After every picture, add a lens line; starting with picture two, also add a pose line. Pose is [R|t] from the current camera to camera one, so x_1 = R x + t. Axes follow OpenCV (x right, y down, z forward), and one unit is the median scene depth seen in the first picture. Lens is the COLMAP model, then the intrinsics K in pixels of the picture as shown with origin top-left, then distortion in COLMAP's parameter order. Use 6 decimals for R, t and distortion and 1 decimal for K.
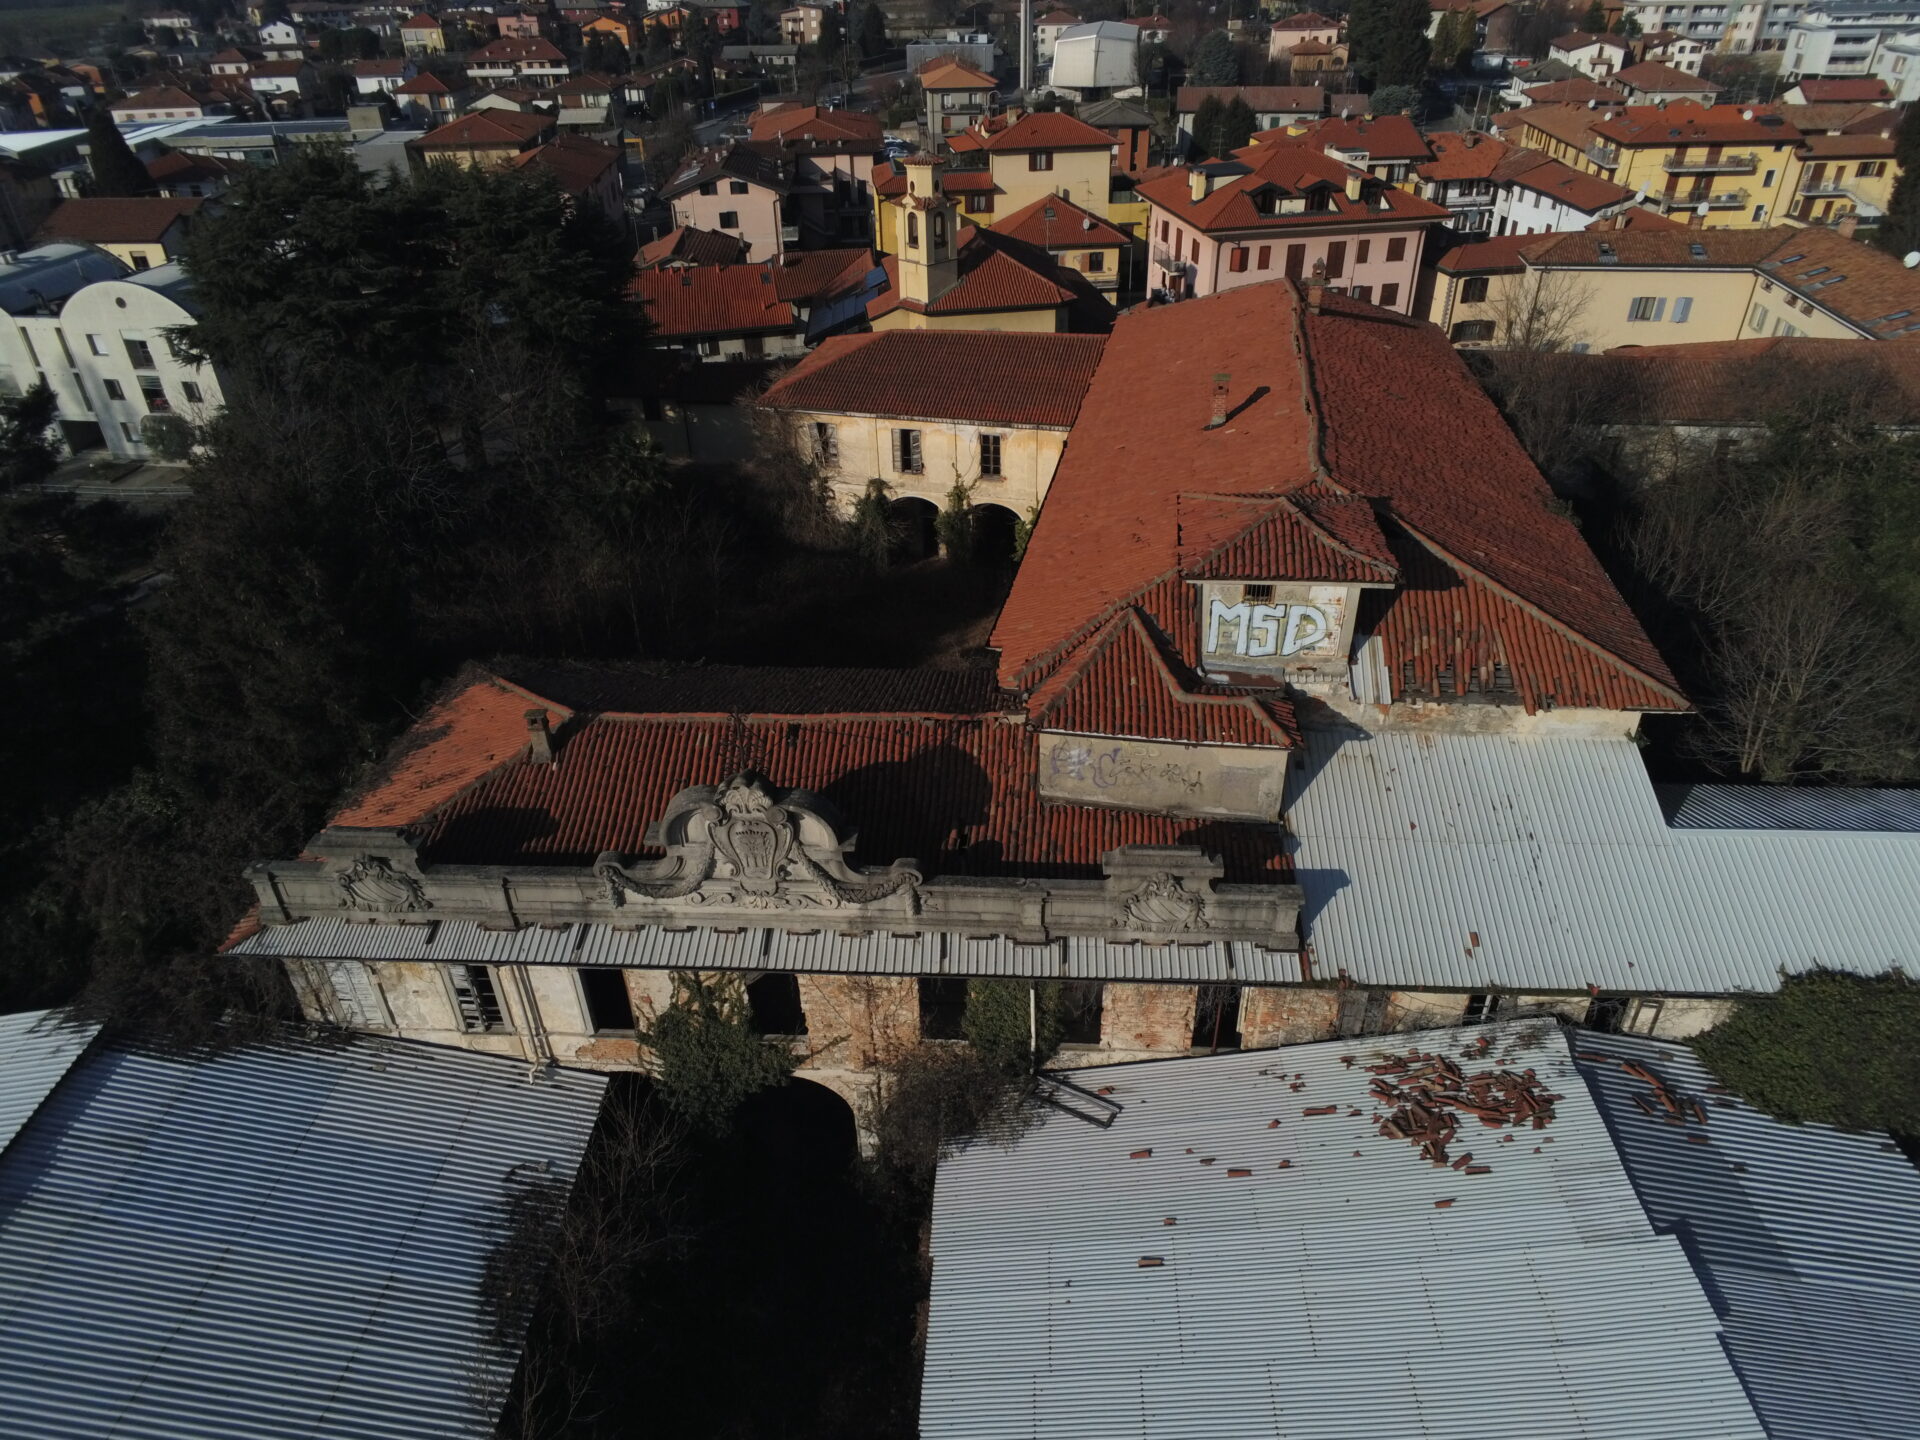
lens RADIAL K [[1248.7, 0, 949.8], [0, 1248.7, 714.3], [0, 0, 1]] dist [-0.000012, 0.002110]
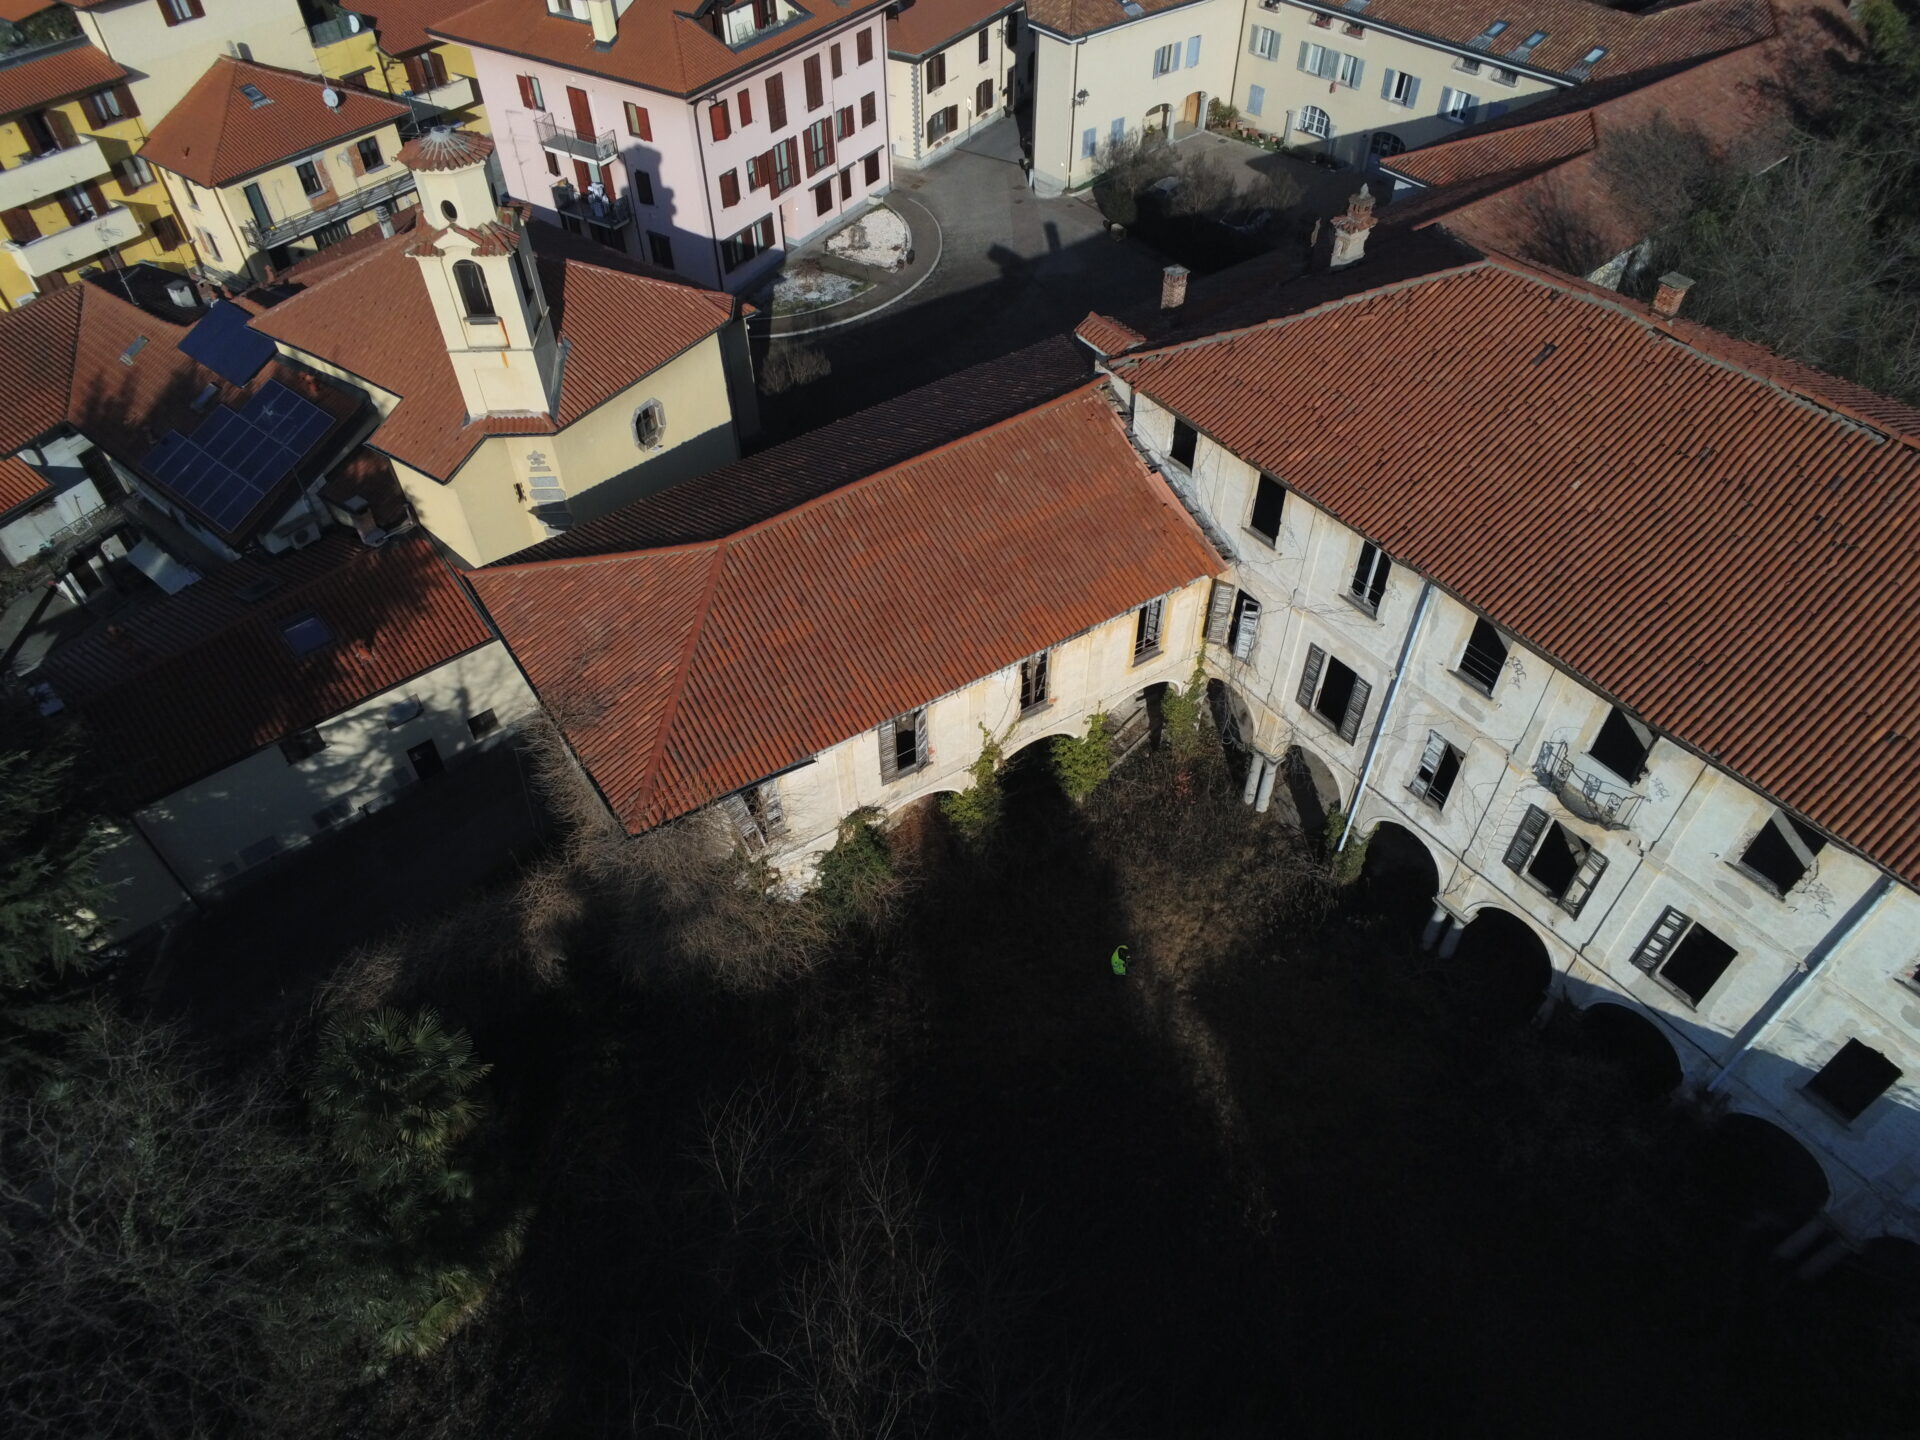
lens RADIAL K [[1248.7, 0, 953.2], [0, 1248.7, 716.8], [0, 0, 1]] dist [-0.000012, 0.002110]
pose [[0.669643, -0.523097, 0.527208, -0.294720], [0.393437, 0.851936, 0.345562, -0.396383], [-0.629910, -0.023980, 0.776298, 0.569304]]
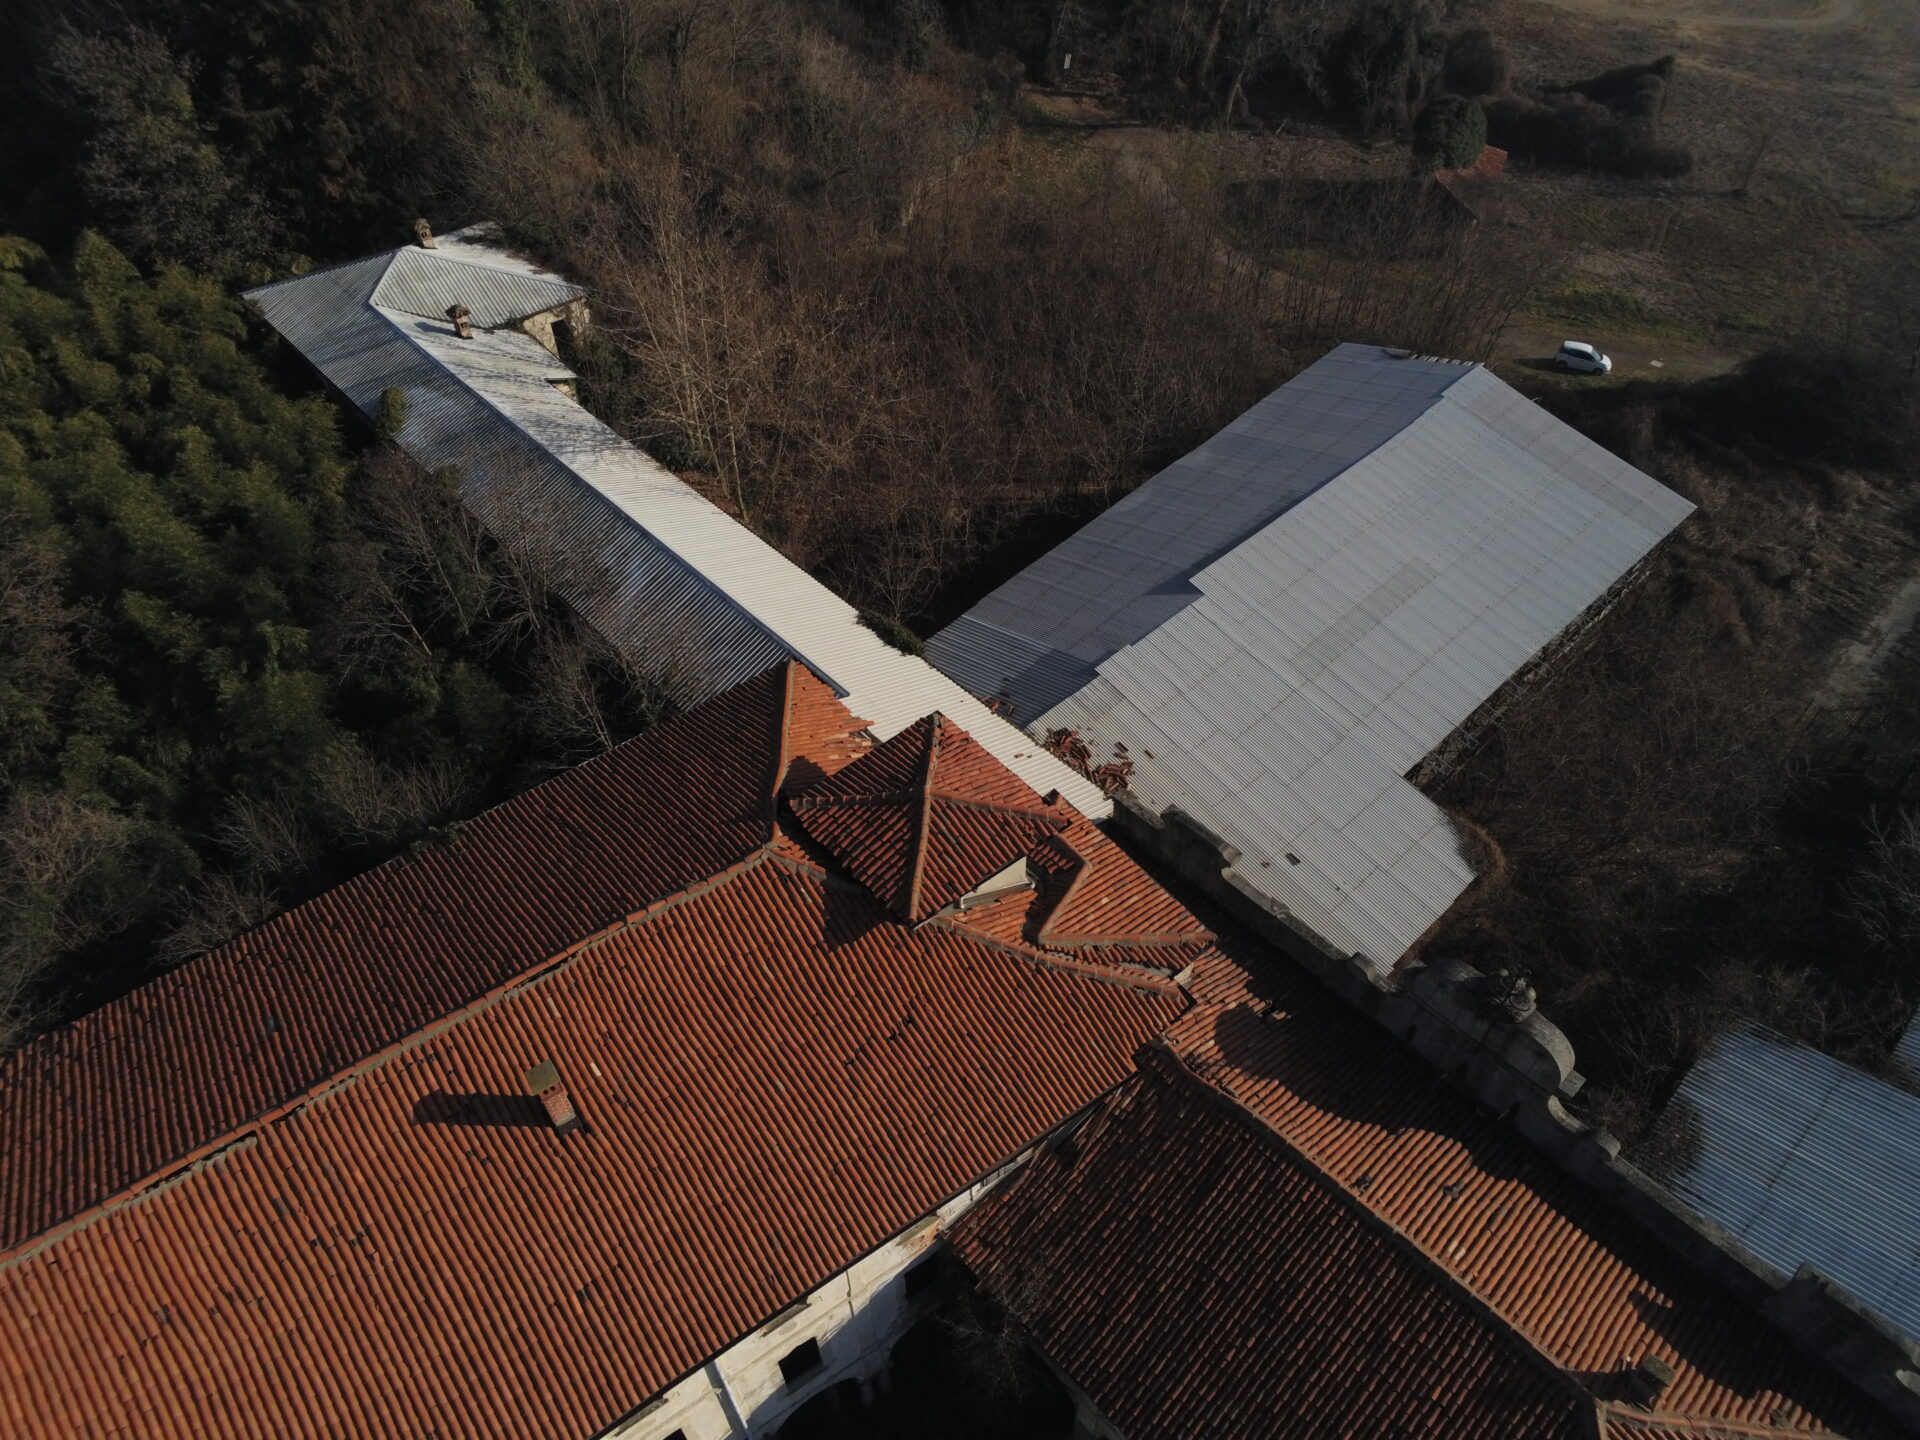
lens RADIAL K [[1248.7, 0, 955.9], [0, 1248.7, 721.5], [0, 0, 1]] dist [-0.000012, 0.002110]
pose [[-0.724167, -0.473409, 0.501464, -0.105085], [0.393242, 0.313878, 0.864200, -0.502796], [-0.566519, 0.823021, -0.041136, 0.482786]]
